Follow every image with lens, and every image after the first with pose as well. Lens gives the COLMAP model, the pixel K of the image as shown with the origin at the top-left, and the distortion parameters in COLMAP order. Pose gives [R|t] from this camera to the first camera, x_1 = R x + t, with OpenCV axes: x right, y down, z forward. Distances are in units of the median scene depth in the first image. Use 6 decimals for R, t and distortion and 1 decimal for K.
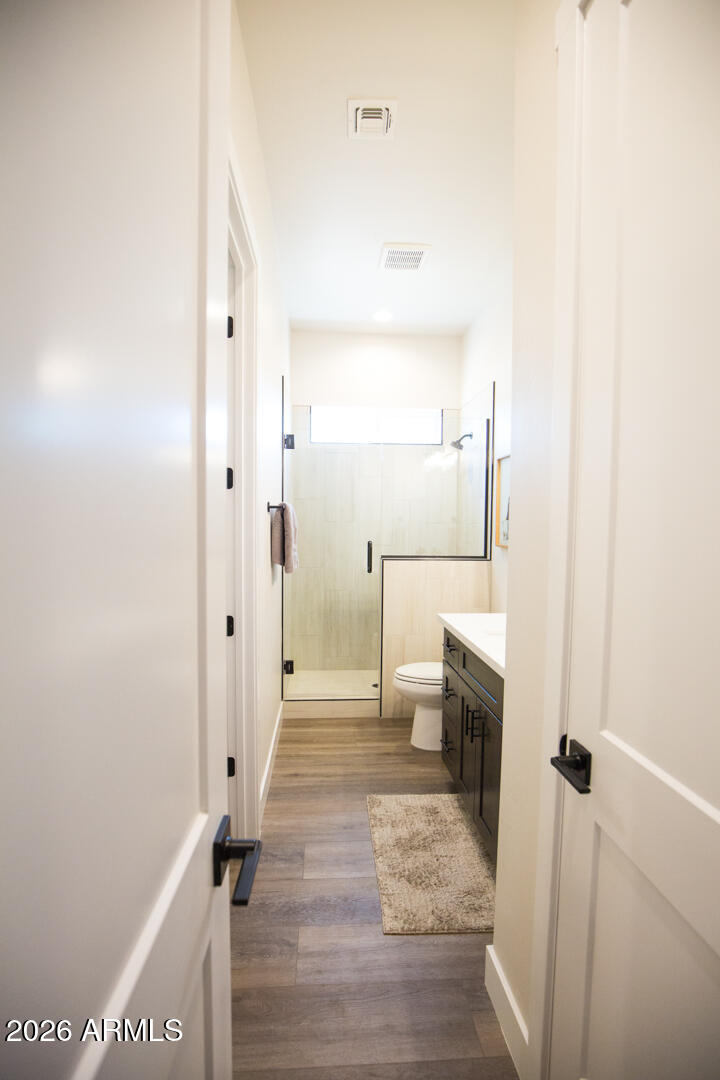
lens RADIAL K [[489.9, 0, 360.0], [0, 489.9, 540.0], [0, 0, 1]] dist [-0.040113, 0.008104]
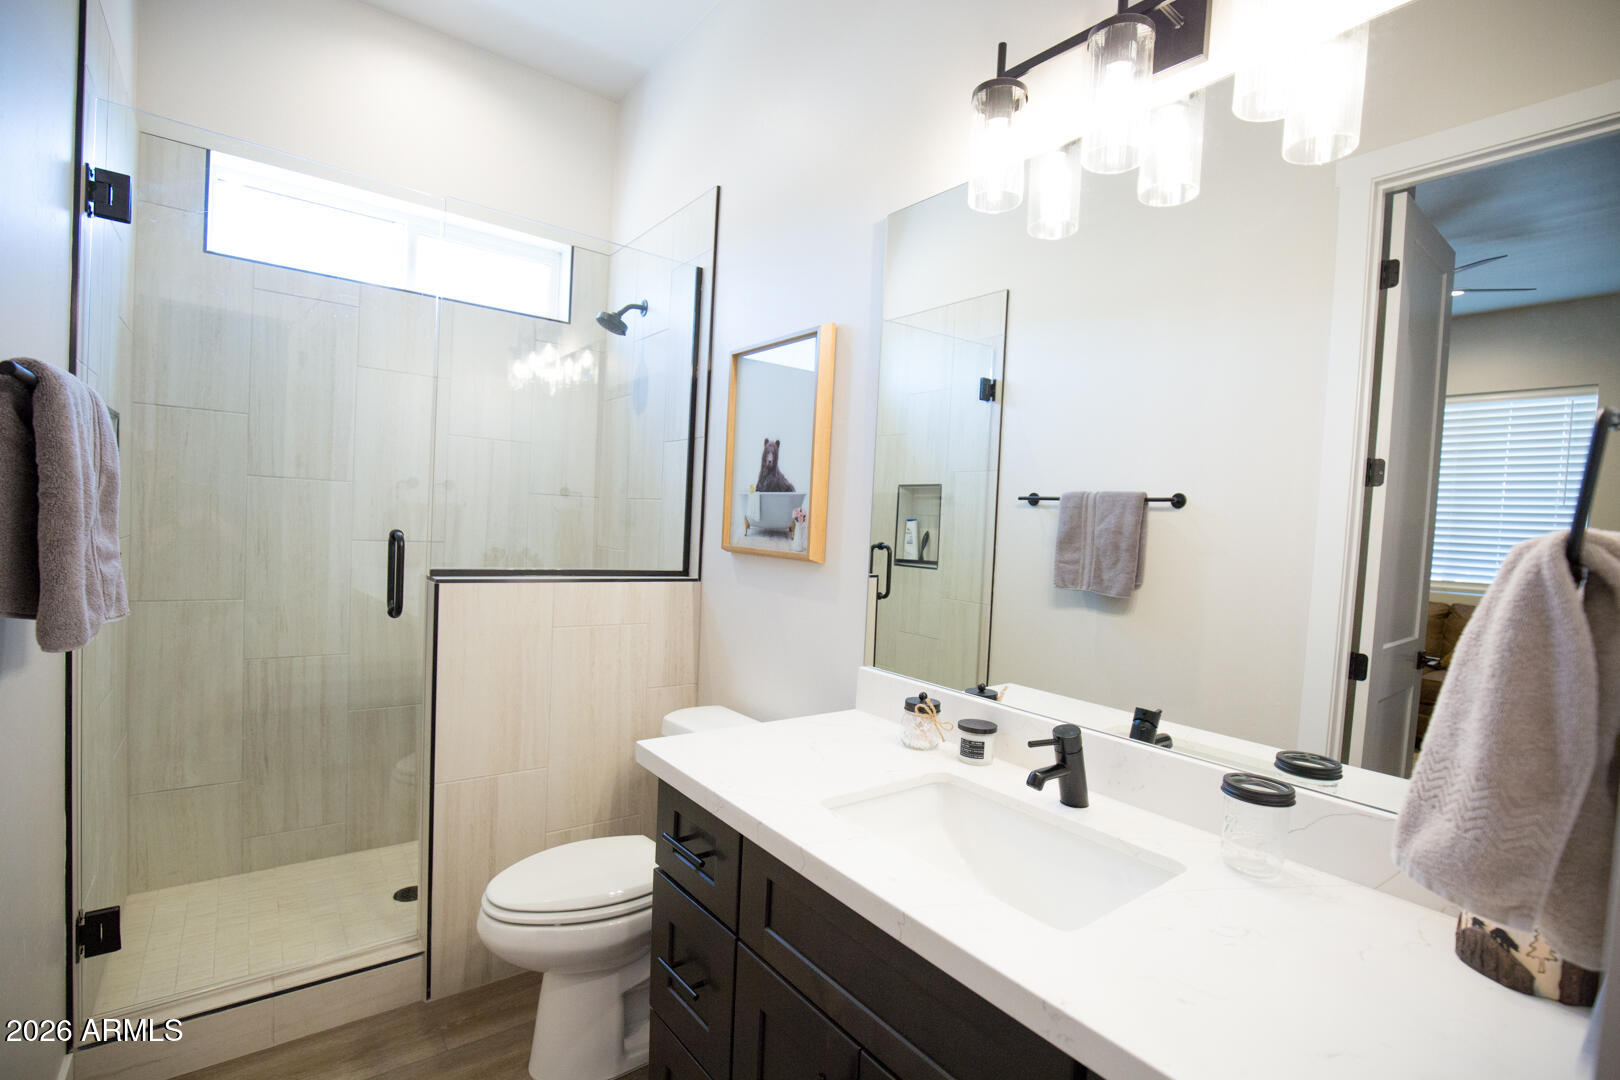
lens RADIAL K [[734.9, 0, 820.2], [0, 734.9, 550.0], [0, 0, 1]] dist [-0.040113, 0.008104]
pose [[0.827202, 0.012423, 0.561768, -0.022377], [-0.023377, 0.999651, 0.012316, 0.002969], [-0.561418, -0.023320, 0.827203, 0.376654]]
